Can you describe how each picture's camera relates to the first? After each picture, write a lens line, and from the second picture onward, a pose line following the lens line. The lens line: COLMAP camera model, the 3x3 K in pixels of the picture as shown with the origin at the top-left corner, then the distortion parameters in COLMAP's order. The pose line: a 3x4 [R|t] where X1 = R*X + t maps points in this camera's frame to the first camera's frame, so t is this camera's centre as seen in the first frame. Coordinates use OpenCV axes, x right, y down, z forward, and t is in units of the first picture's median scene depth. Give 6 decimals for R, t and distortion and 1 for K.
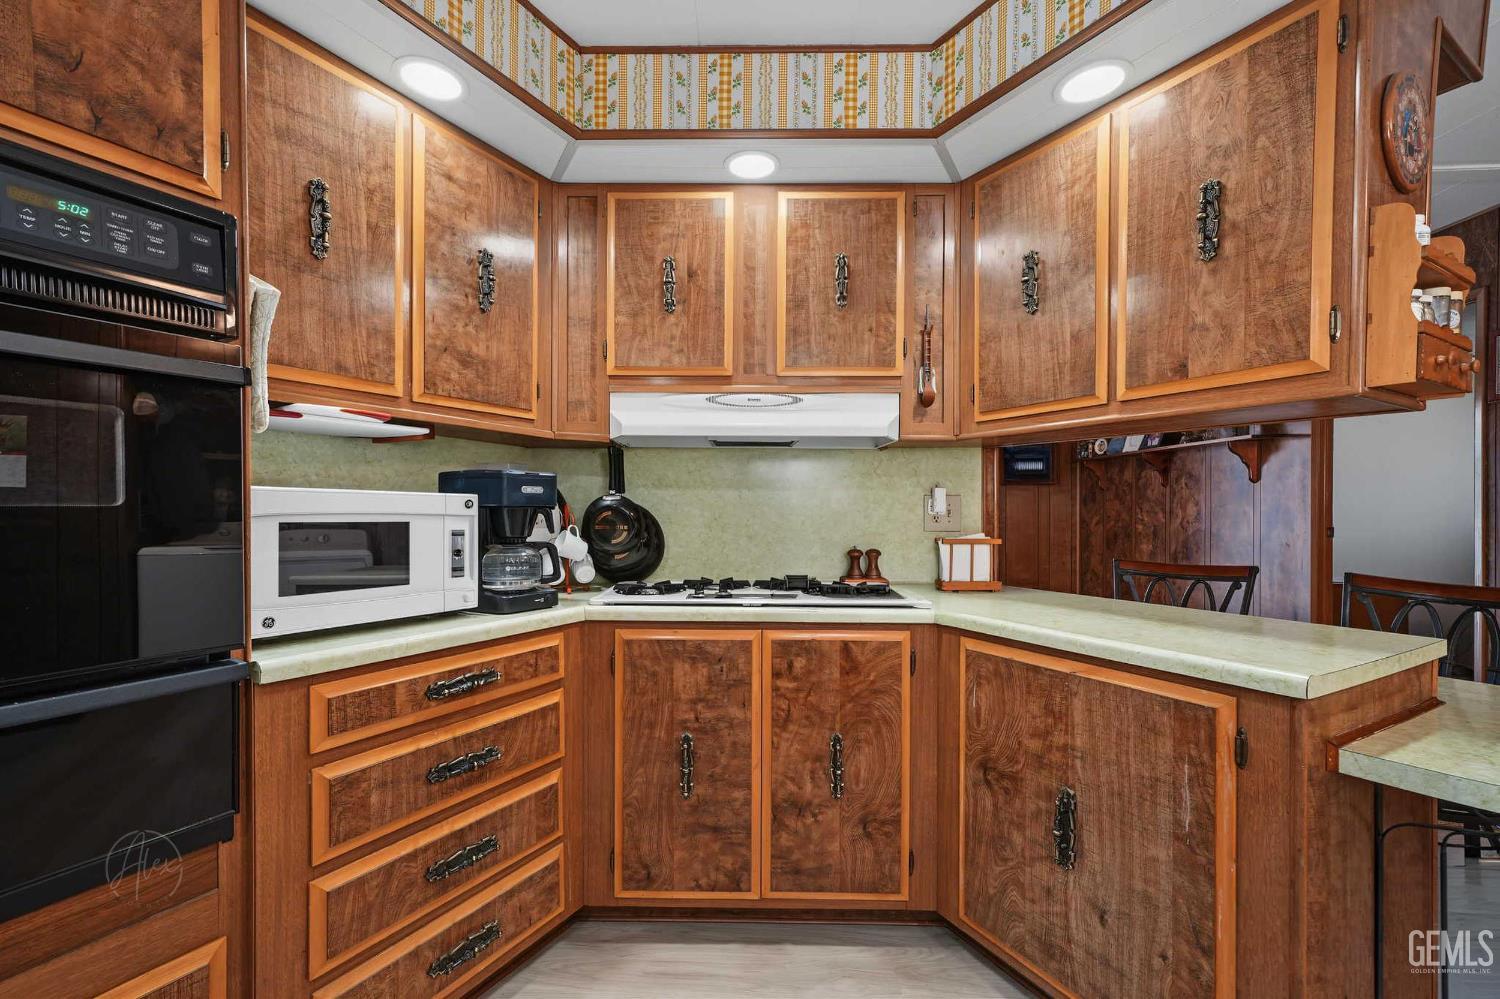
lens RADIAL K [[628.1, 0, 740.2], [0, 628.1, 513.2], [0, 0, 1]] dist [0.000176, 0.000172]
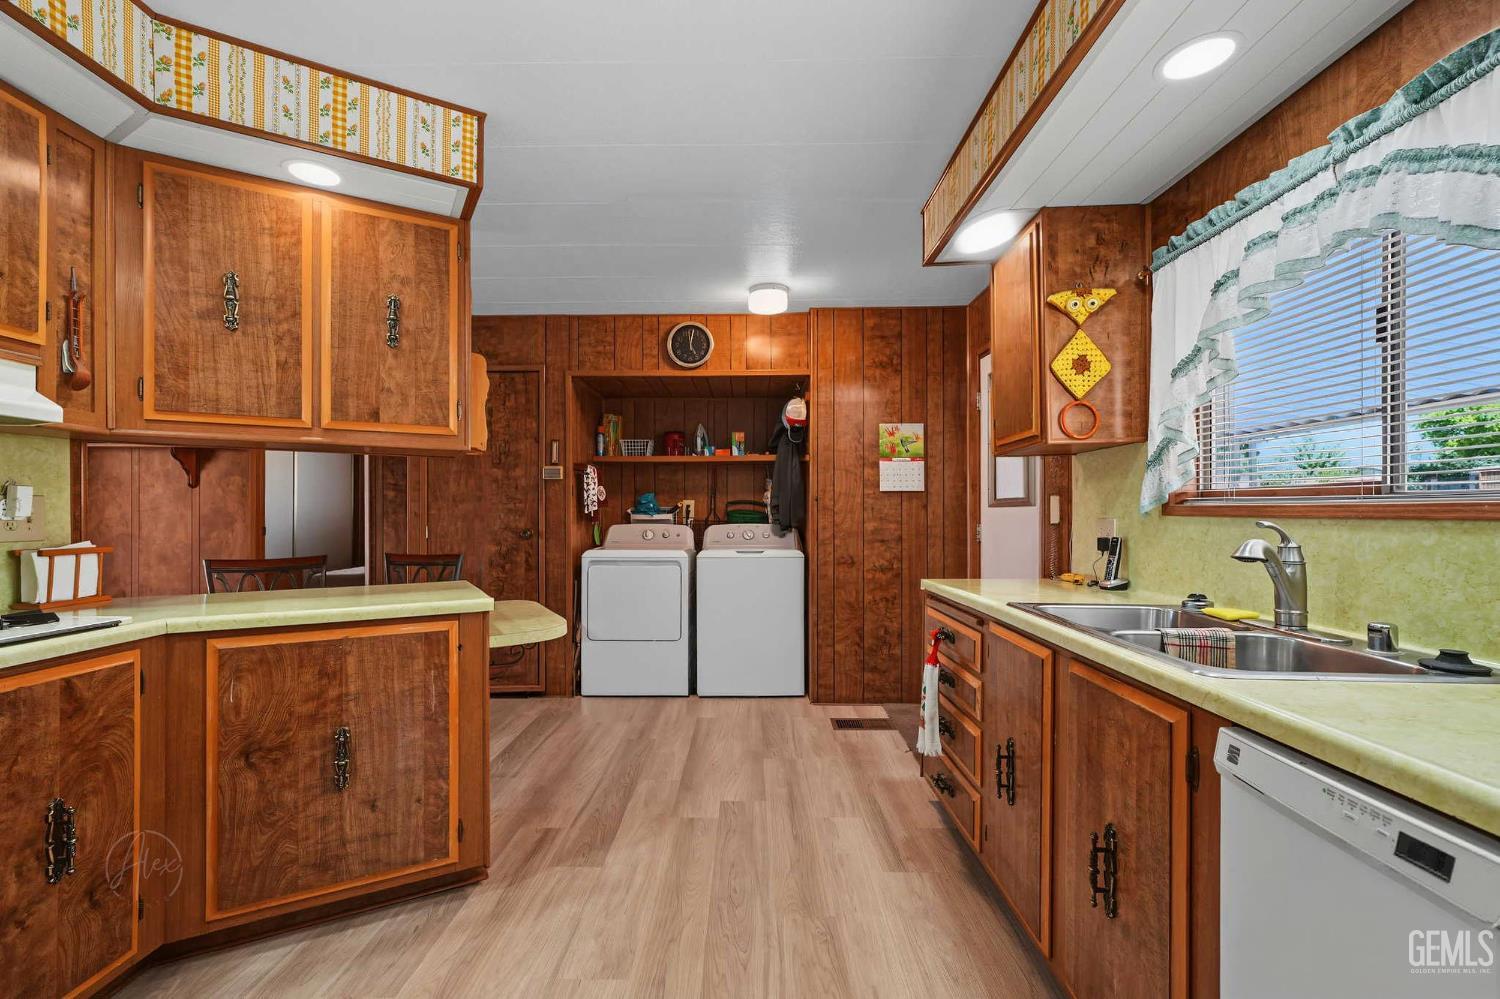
lens RADIAL K [[628.1, 0, 740.2], [0, 628.1, 513.2], [0, 0, 1]] dist [0.000176, 0.000172]
pose [[0.000516, -0.002302, 0.999997, -0.665374], [0.008006, 0.999965, 0.002297, -0.001398], [-0.999968, 0.008005, 0.000535, 0.148419]]
